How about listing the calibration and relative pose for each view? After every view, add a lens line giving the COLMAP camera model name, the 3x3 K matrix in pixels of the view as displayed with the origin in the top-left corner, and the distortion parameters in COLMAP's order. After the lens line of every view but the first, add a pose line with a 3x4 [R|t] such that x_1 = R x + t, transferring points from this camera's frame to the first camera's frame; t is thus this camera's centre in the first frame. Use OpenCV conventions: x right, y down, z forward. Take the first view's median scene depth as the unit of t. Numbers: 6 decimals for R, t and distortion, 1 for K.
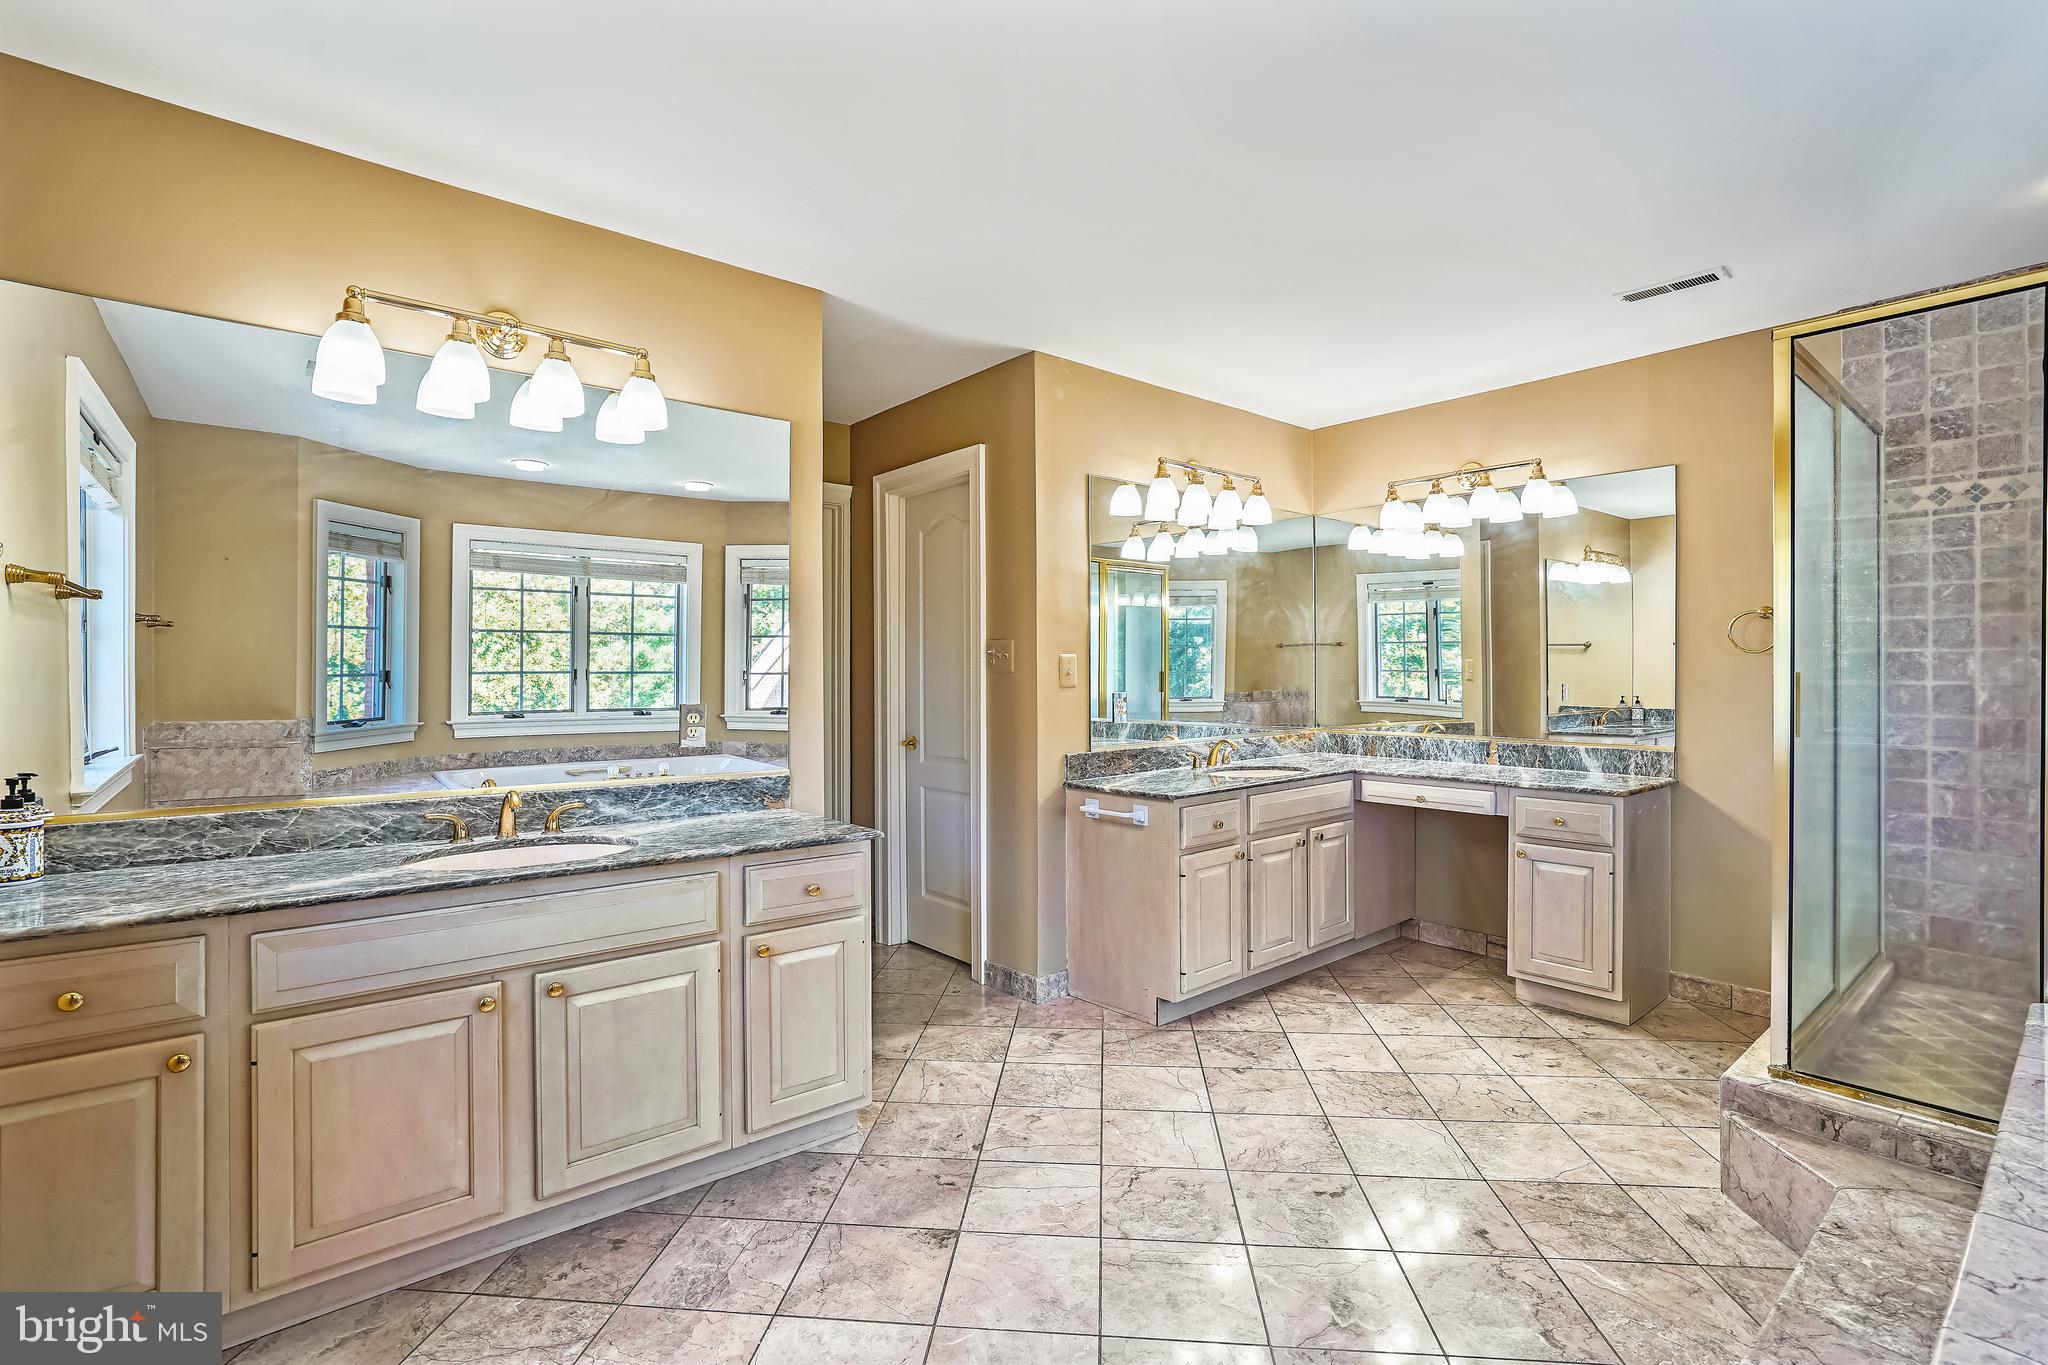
lens RADIAL K [[942.6, 0, 1025.4], [0, 942.6, 683.5], [0, 0, 1]] dist [-0.000987, 0.000166]
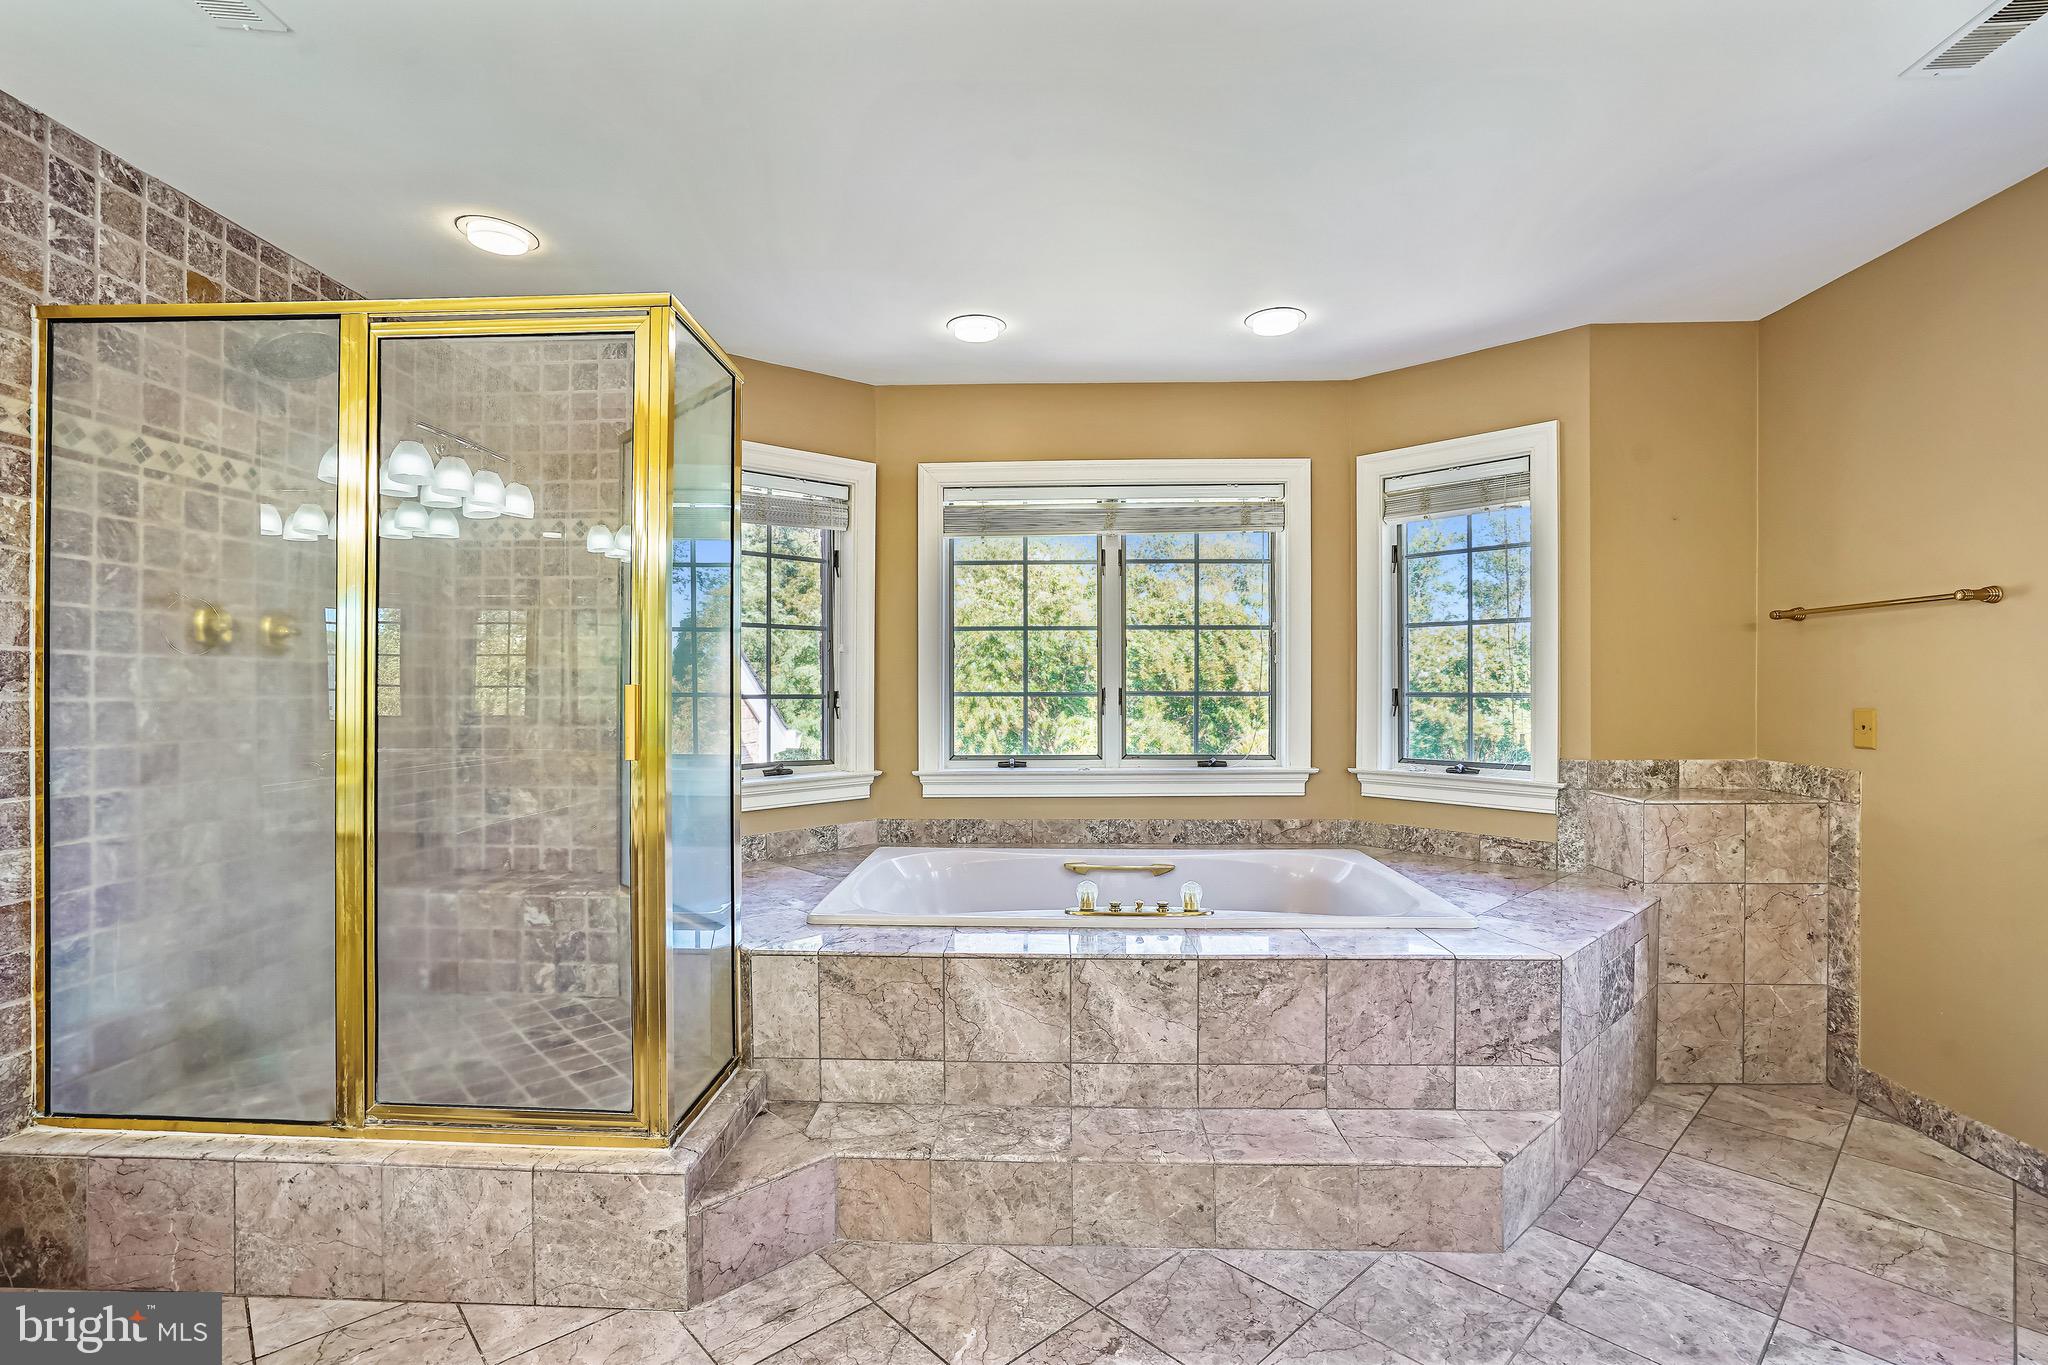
lens RADIAL K [[942.6, 0, 1024.3], [0, 942.6, 682.0], [0, 0, 1]] dist [-0.000987, 0.000166]
pose [[-0.737875, 0.002118, 0.674934, -0.035336], [0.001263, 0.999998, -0.001757, -0.012144], [-0.674936, -0.000444, -0.737876, 1.071403]]
